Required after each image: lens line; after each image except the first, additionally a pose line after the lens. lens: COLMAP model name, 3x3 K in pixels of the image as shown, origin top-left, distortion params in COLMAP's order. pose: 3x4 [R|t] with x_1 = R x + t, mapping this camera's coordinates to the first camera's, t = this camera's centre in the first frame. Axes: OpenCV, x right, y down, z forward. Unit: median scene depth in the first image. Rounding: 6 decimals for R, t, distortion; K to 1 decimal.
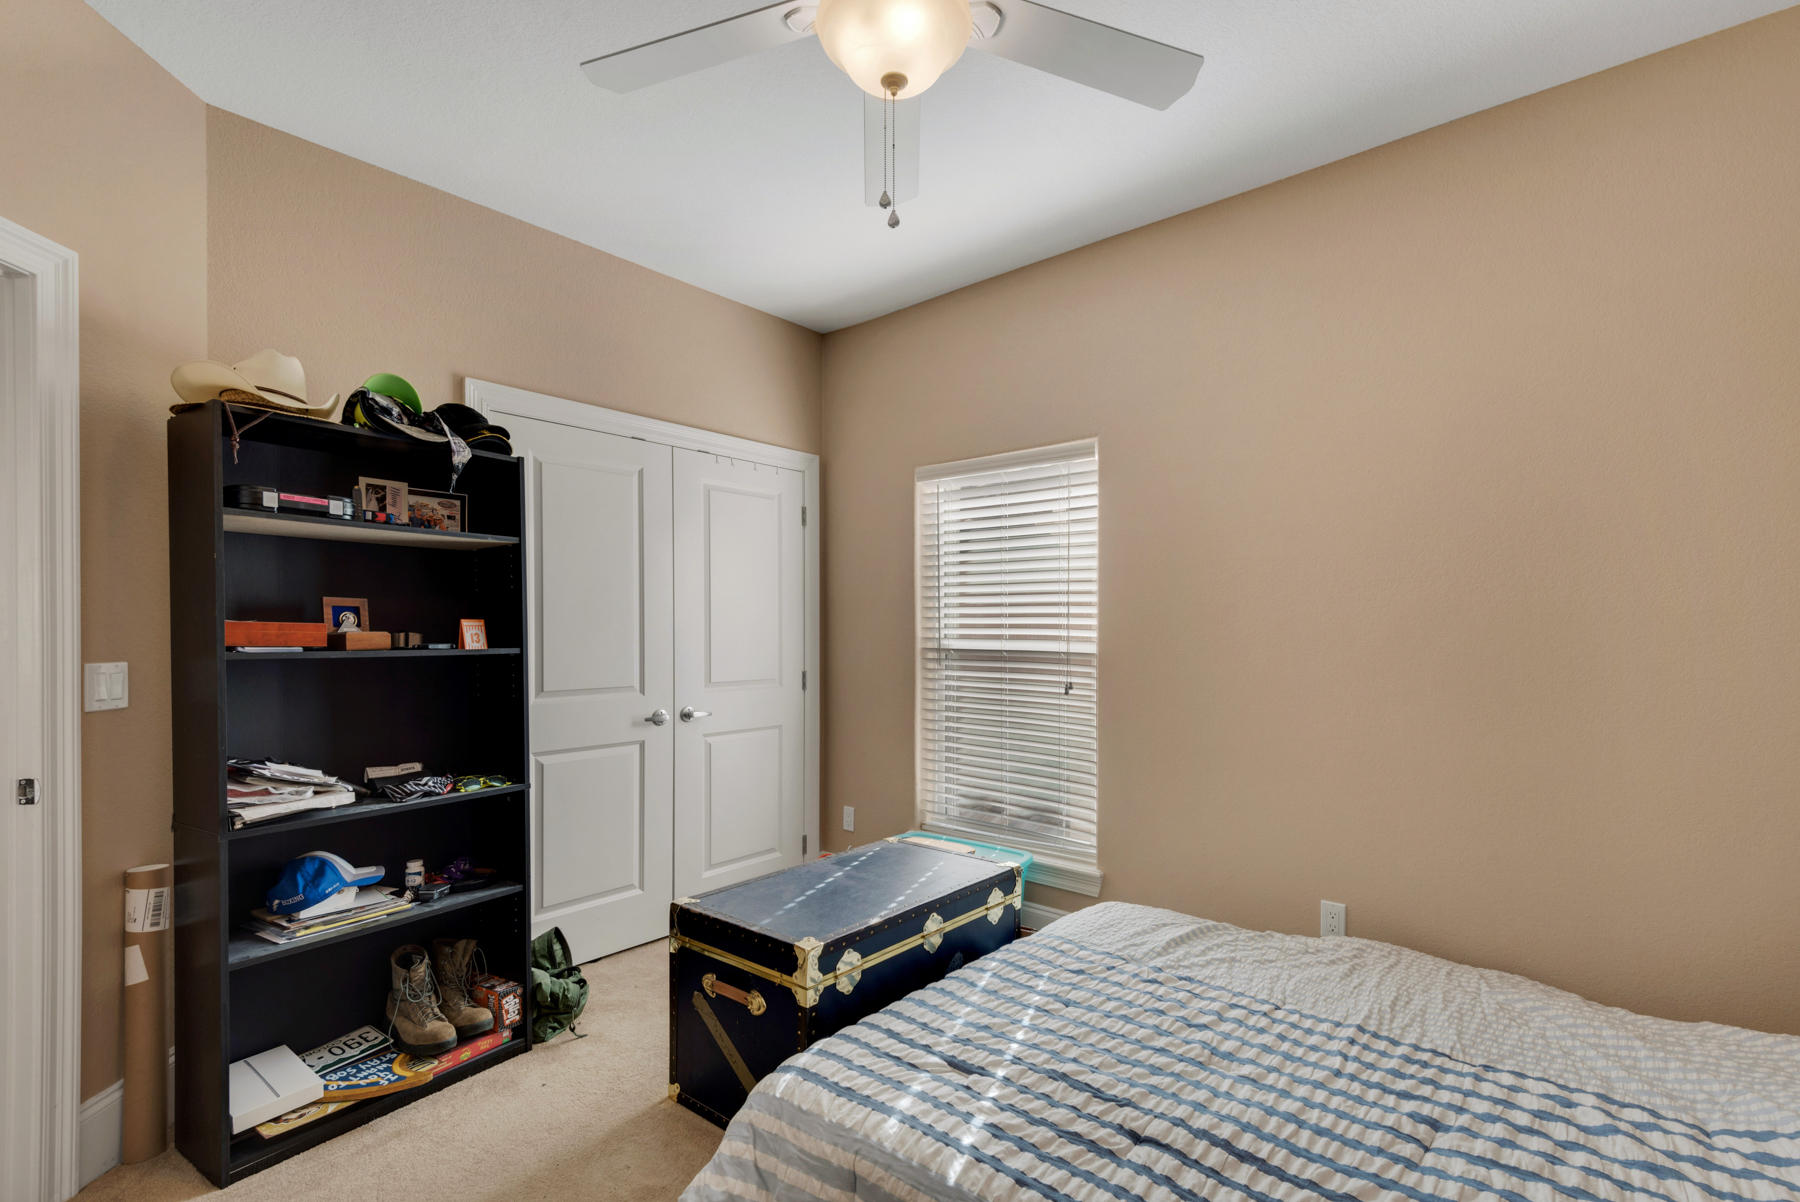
lens RADIAL K [[834.6, 0, 909.7], [0, 834.6, 620.6], [0, 0, 1]] dist [0.029377, -0.005329]
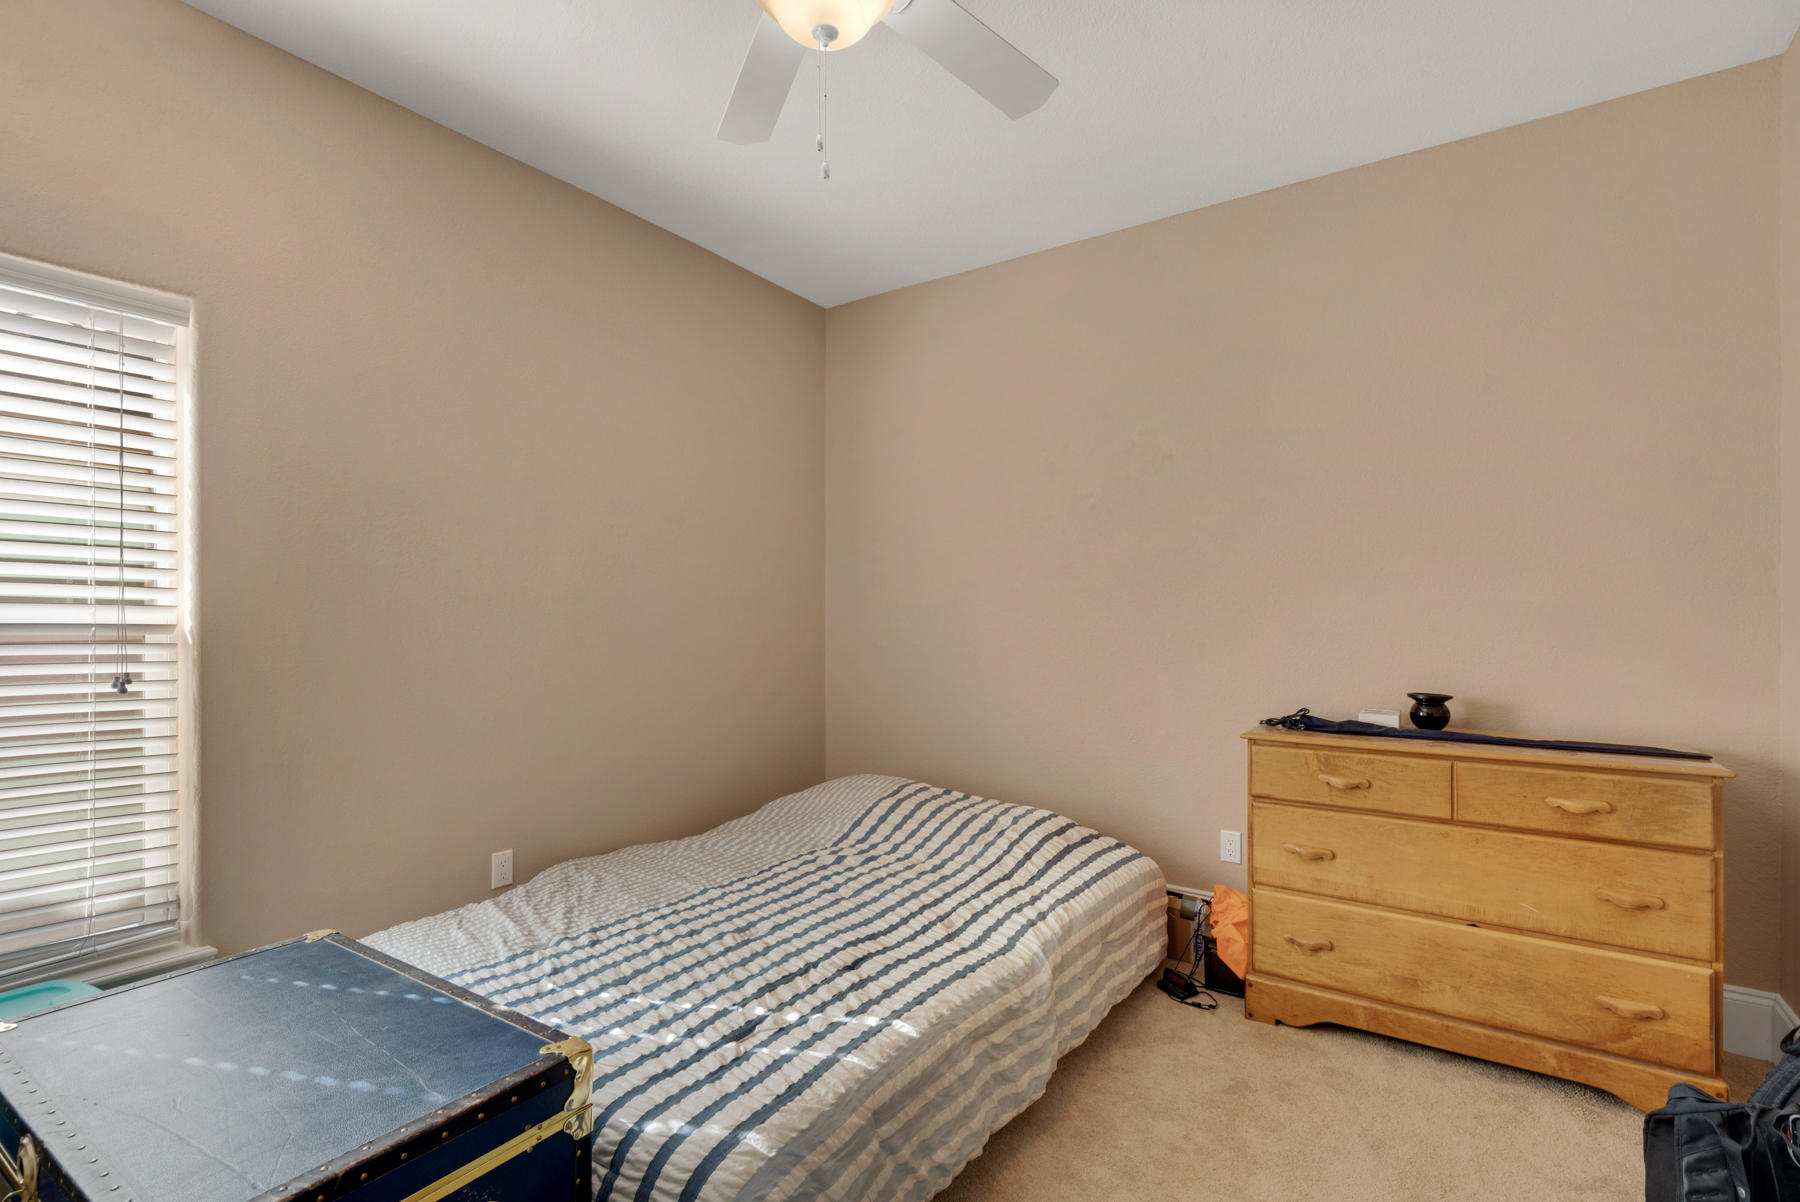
lens RADIAL K [[834.6, 0, 909.7], [0, 834.6, 620.6], [0, 0, 1]] dist [0.029377, -0.005329]
pose [[-0.118101, -0.003376, 0.992996, -0.979129], [-0.017019, 0.999854, 0.001375, 0.046753], [-0.992856, -0.016738, -0.118141, 0.975399]]
